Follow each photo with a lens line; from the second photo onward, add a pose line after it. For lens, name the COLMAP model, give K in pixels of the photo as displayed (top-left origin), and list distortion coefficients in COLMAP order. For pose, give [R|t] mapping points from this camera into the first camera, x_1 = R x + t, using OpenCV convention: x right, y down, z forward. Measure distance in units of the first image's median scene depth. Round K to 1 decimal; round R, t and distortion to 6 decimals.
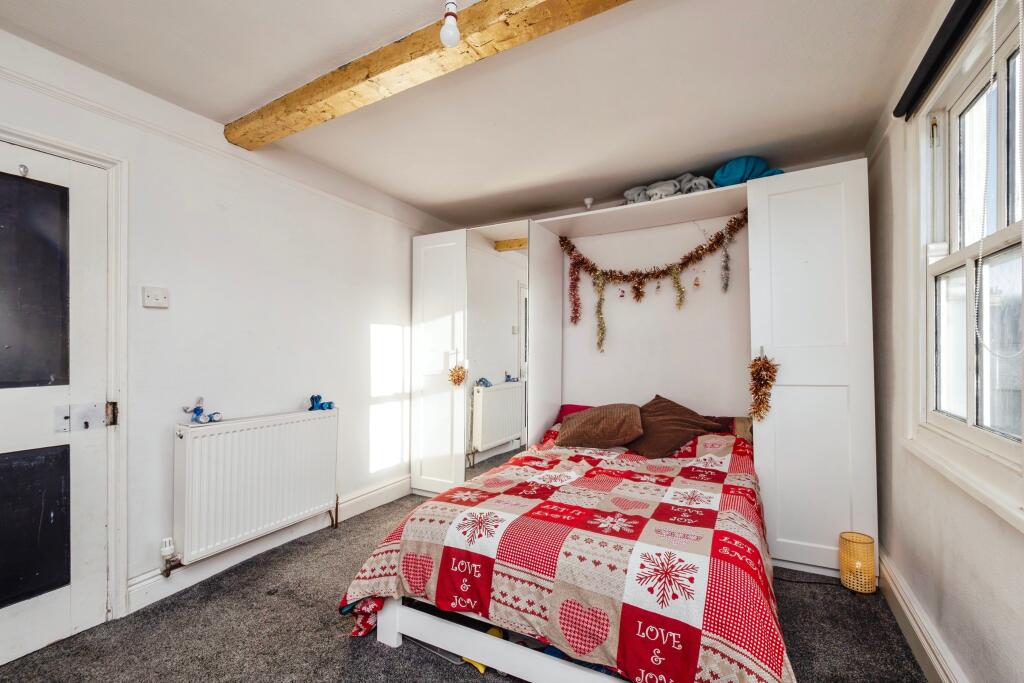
lens RADIAL K [[437.3, 0, 514.8], [0, 437.3, 345.9], [0, 0, 1]] dist [-0.001232, -0.000044]
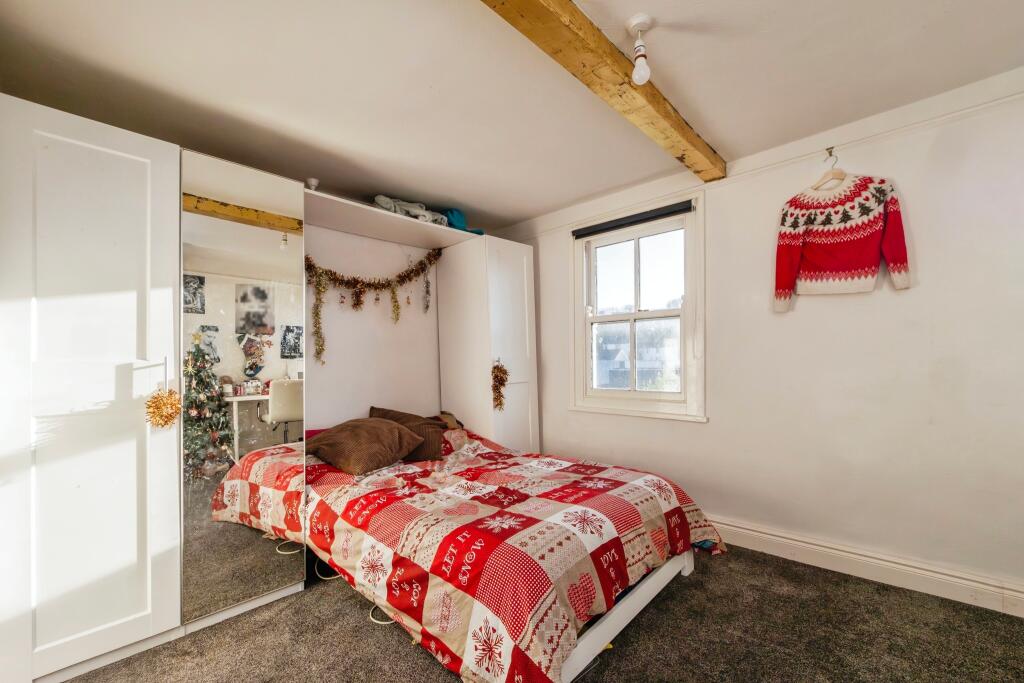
lens RADIAL K [[429.4, 0, 512.8], [0, 429.4, 359.0], [0, 0, 1]] dist [-0.000617, -0.000073]
pose [[0.237952, 0.006781, 0.971253, -0.601692], [0.001387, 0.999972, -0.007321, 0.013776], [-0.971276, 0.003089, 0.237936, 0.493744]]
